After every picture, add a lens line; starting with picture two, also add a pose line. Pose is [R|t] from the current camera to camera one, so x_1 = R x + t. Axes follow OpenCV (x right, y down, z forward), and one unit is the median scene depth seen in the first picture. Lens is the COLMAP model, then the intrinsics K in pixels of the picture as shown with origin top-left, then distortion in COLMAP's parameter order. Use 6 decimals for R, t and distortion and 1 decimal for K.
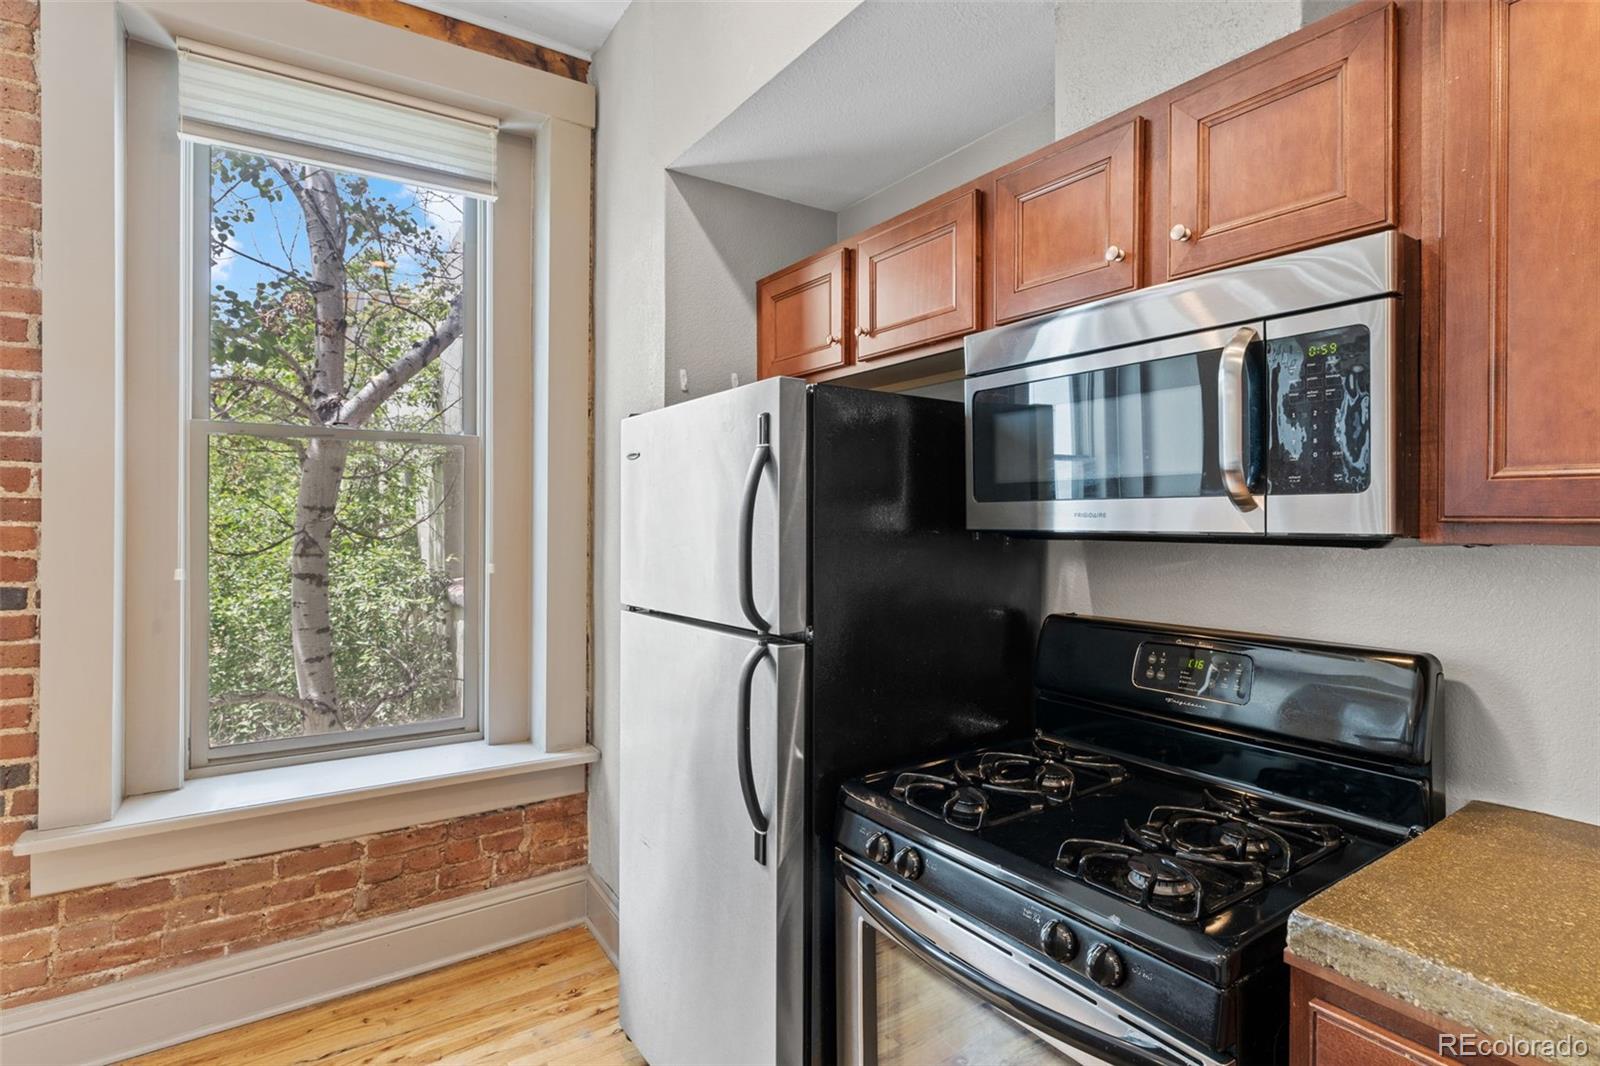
lens RADIAL K [[816.2, 0, 813.0], [0, 816.2, 519.5], [0, 0, 1]] dist [-0.000448, 0.001218]
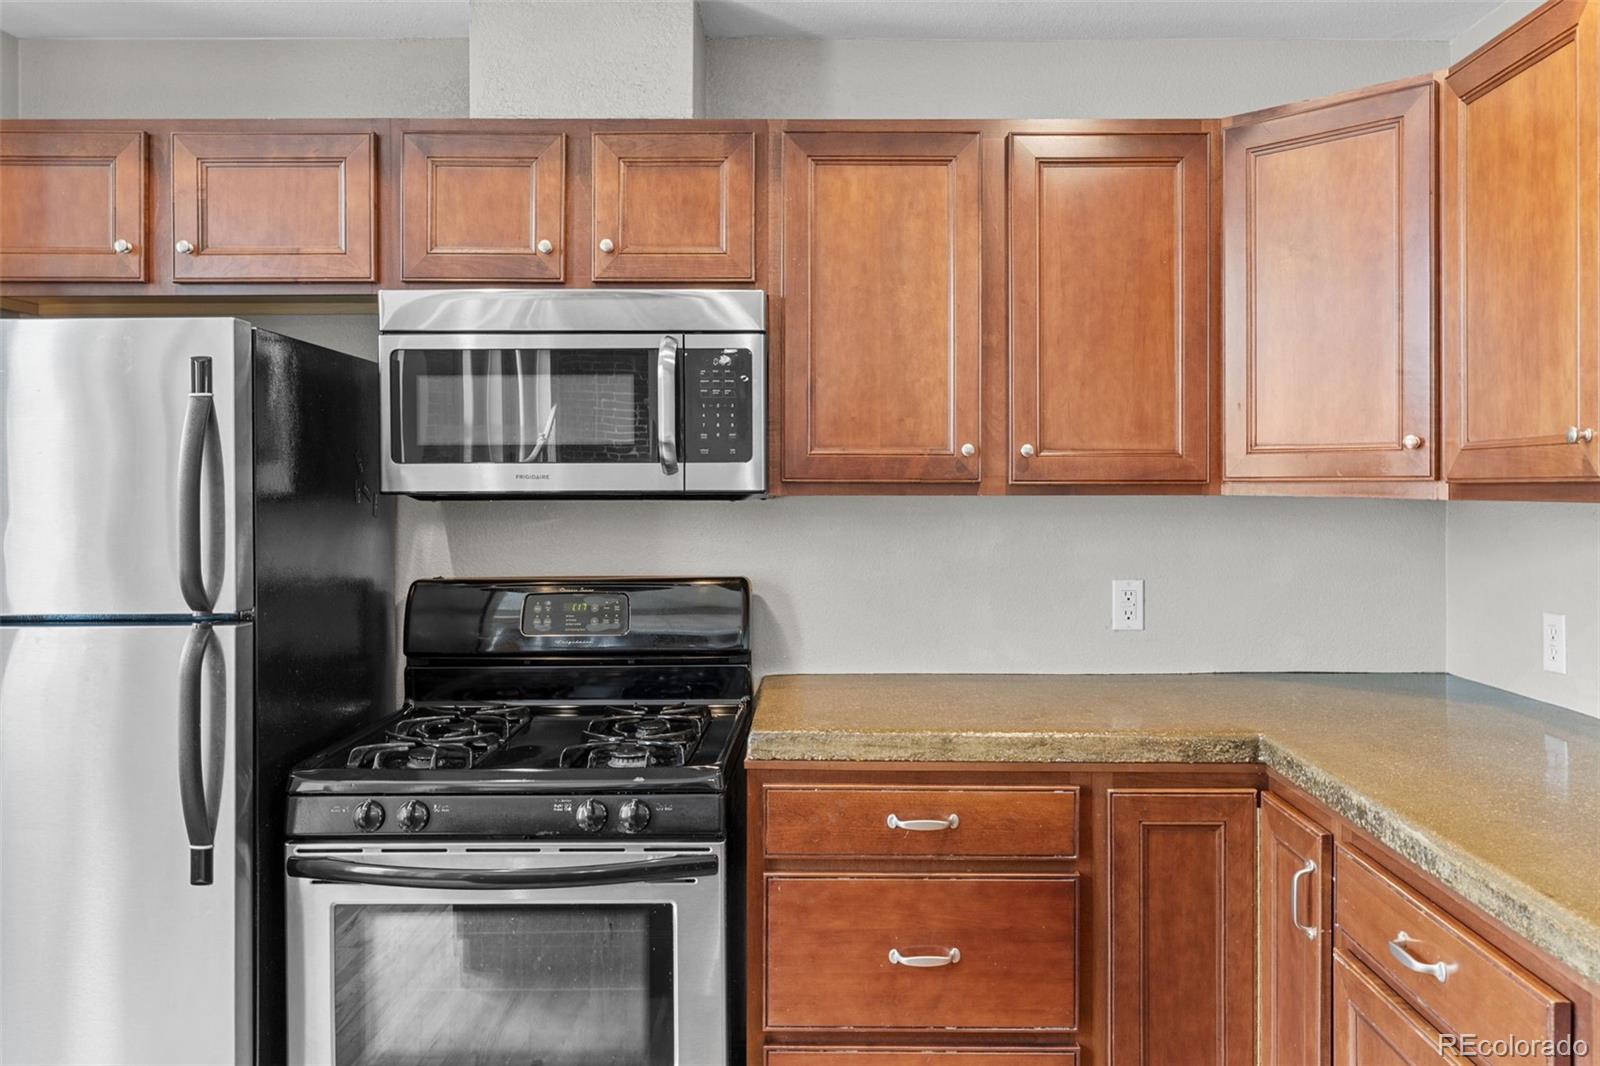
lens RADIAL K [[1199.4, 0, 824.8], [0, 1199.4, 482.5], [0, 0, 1]] dist [0.005303, 0.013180]
pose [[0.576834, -0.001603, 0.816860, -0.662010], [0.002755, 0.999996, 0.000016, 0.002766], [-0.816856, 0.002241, 0.576837, -0.239109]]
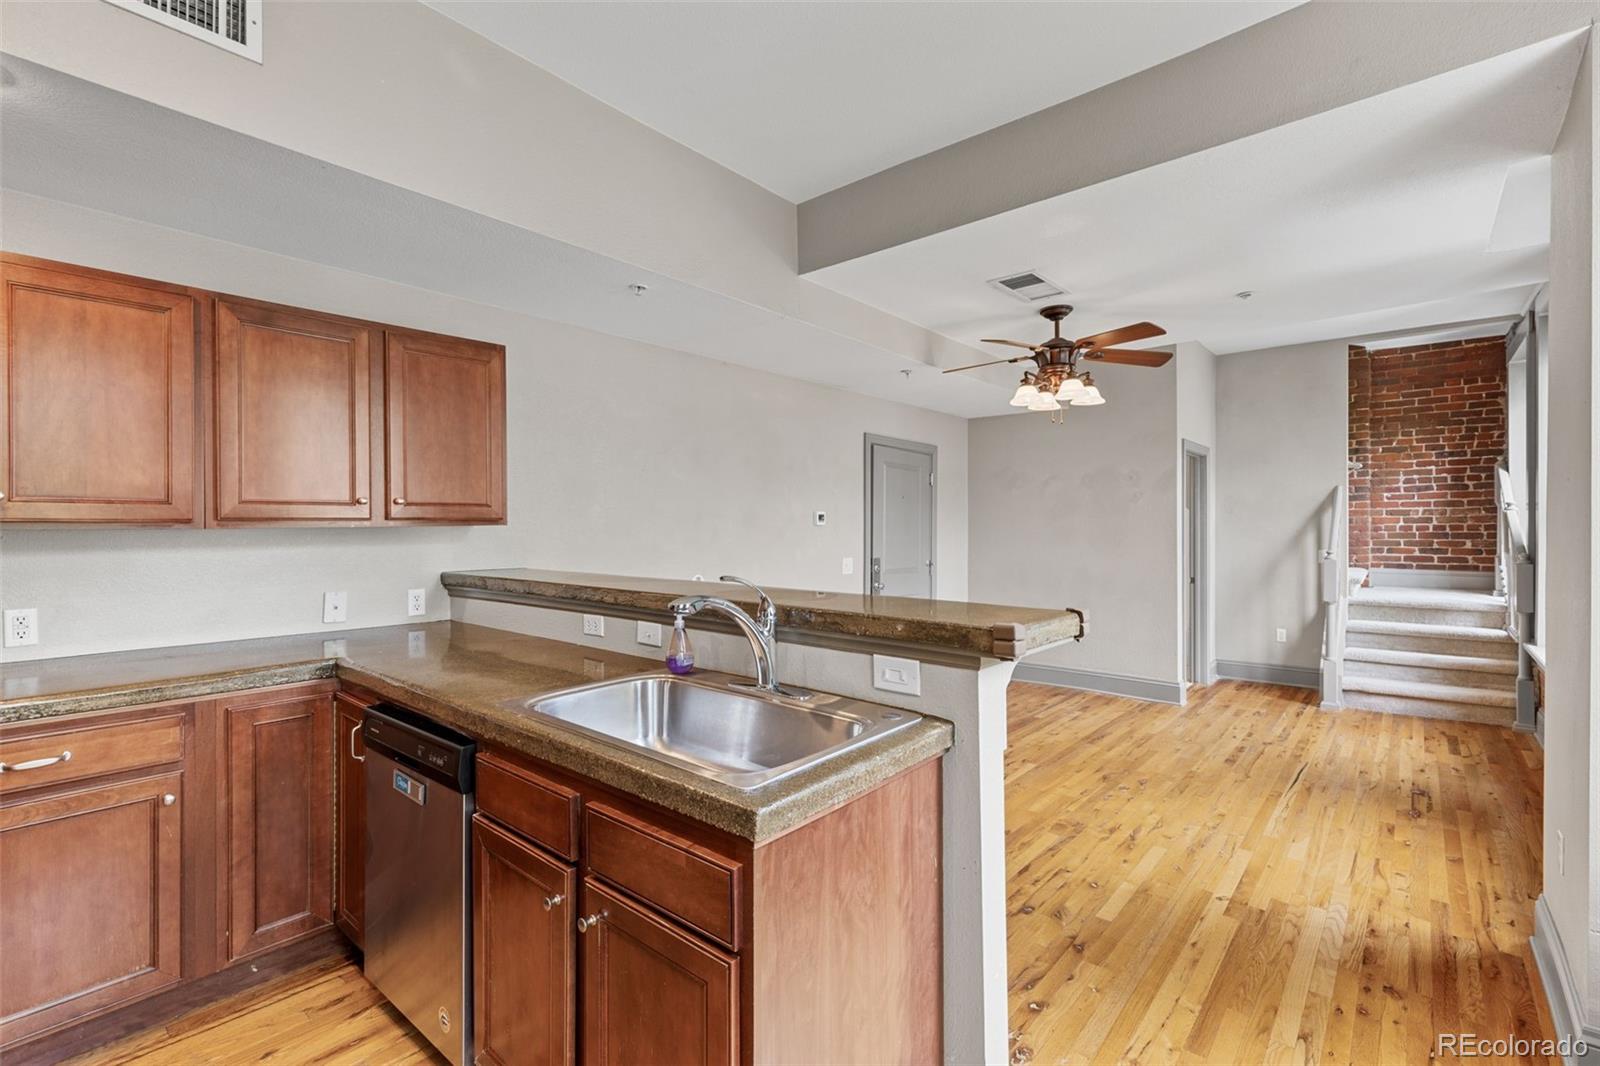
lens RADIAL K [[724.1, 0, 804.6], [0, 724.1, 524.1], [0, 0, 1]] dist [0.001205, 0.000952]
pose [[-0.966433, -0.003128, -0.256898, -0.482077], [-0.003554, 0.999993, 0.001192, 0.006104], [0.256893, 0.002065, -0.966438, 1.239057]]
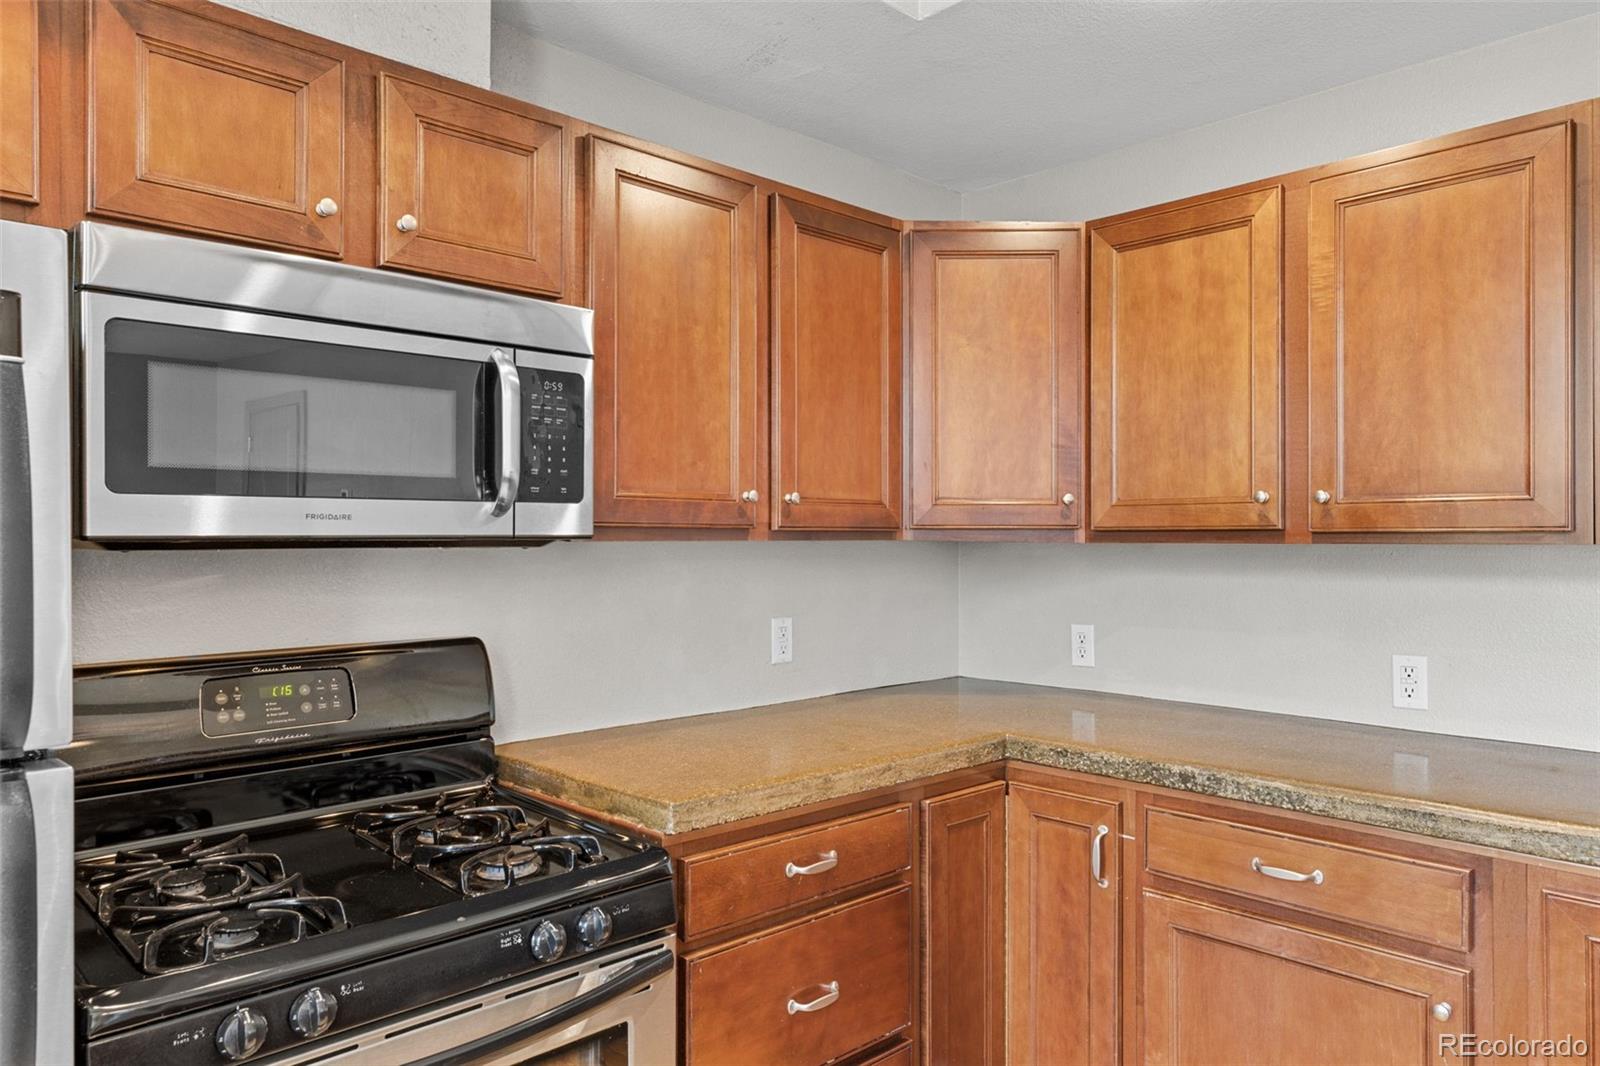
lens RADIAL K [[1088.2, 0, 800.3], [0, 1088.2, 534.6], [0, 0, 1]] dist [0.020365, -0.005330]
pose [[-0.155524, -0.000418, 0.987832, -0.709800], [0.000011, 1.000000, 0.000425, 0.010611], [-0.987832, 0.000077, -0.155524, 0.595830]]
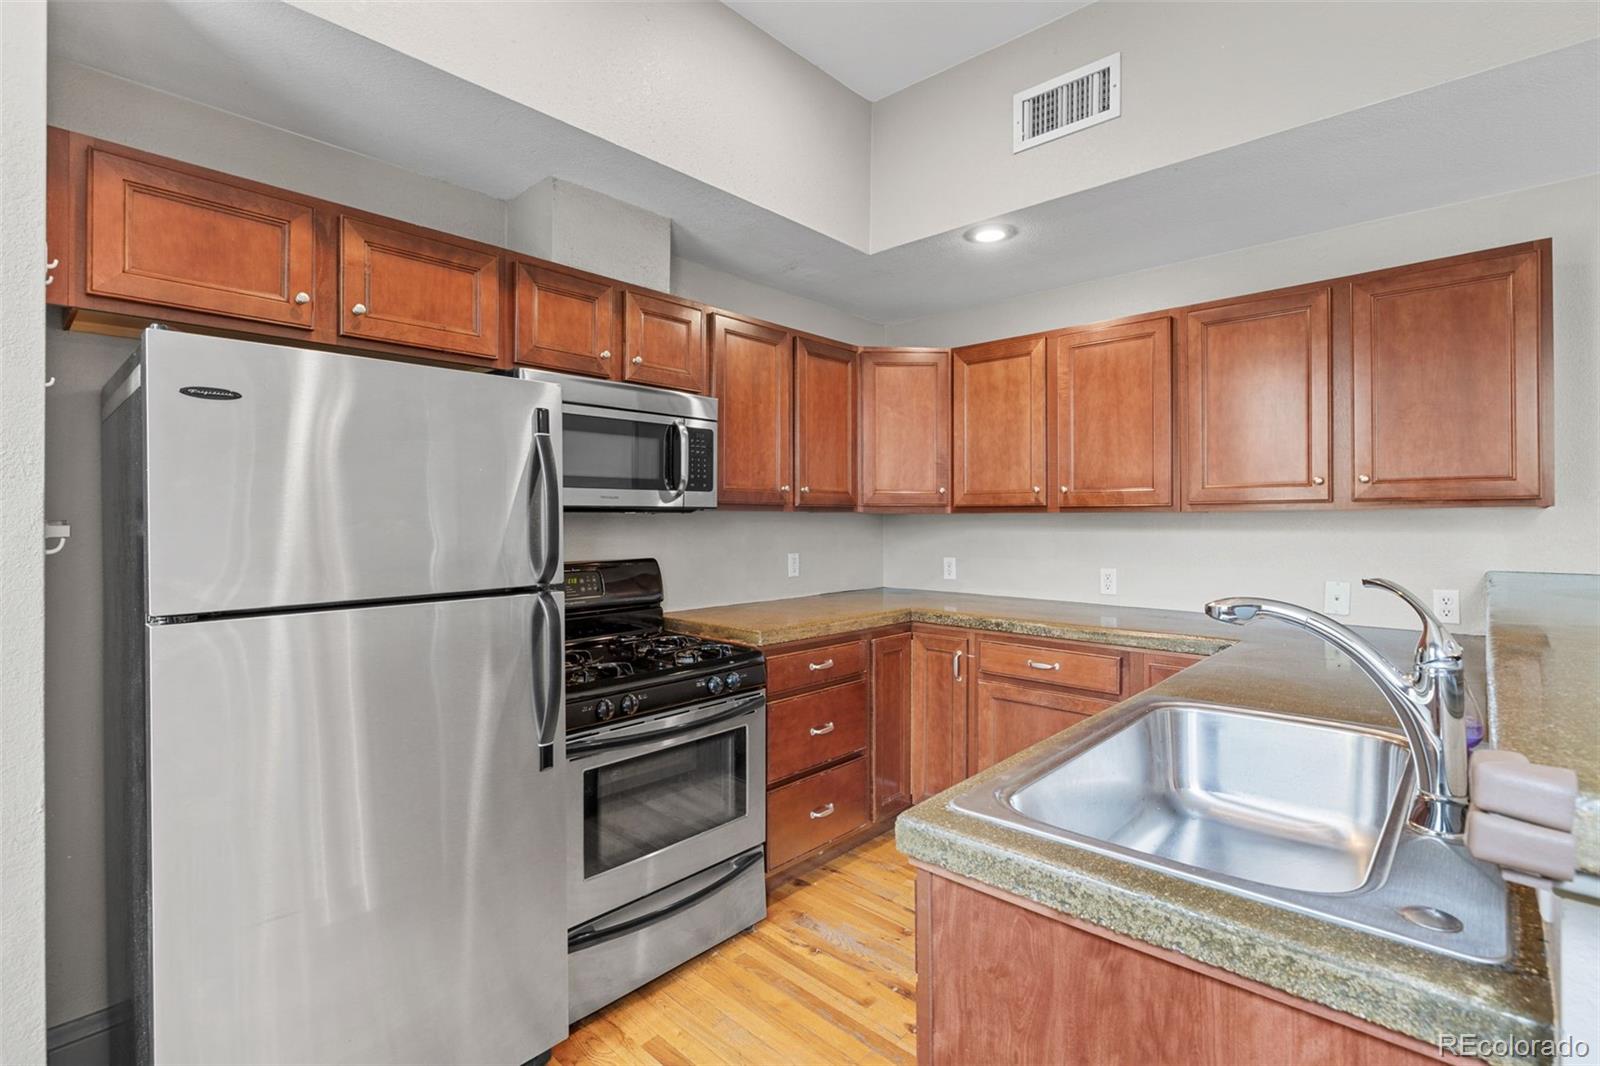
lens RADIAL K [[743.6, 0, 797.6], [0, 743.6, 515.9], [0, 0, 1]] dist [0.005604, -0.003534]
pose [[-0.207589, -0.000193, 0.978216, -1.166767], [-0.000656, 1.000000, 0.000058, 0.030454], [-0.978216, -0.000630, -0.207589, 0.796293]]
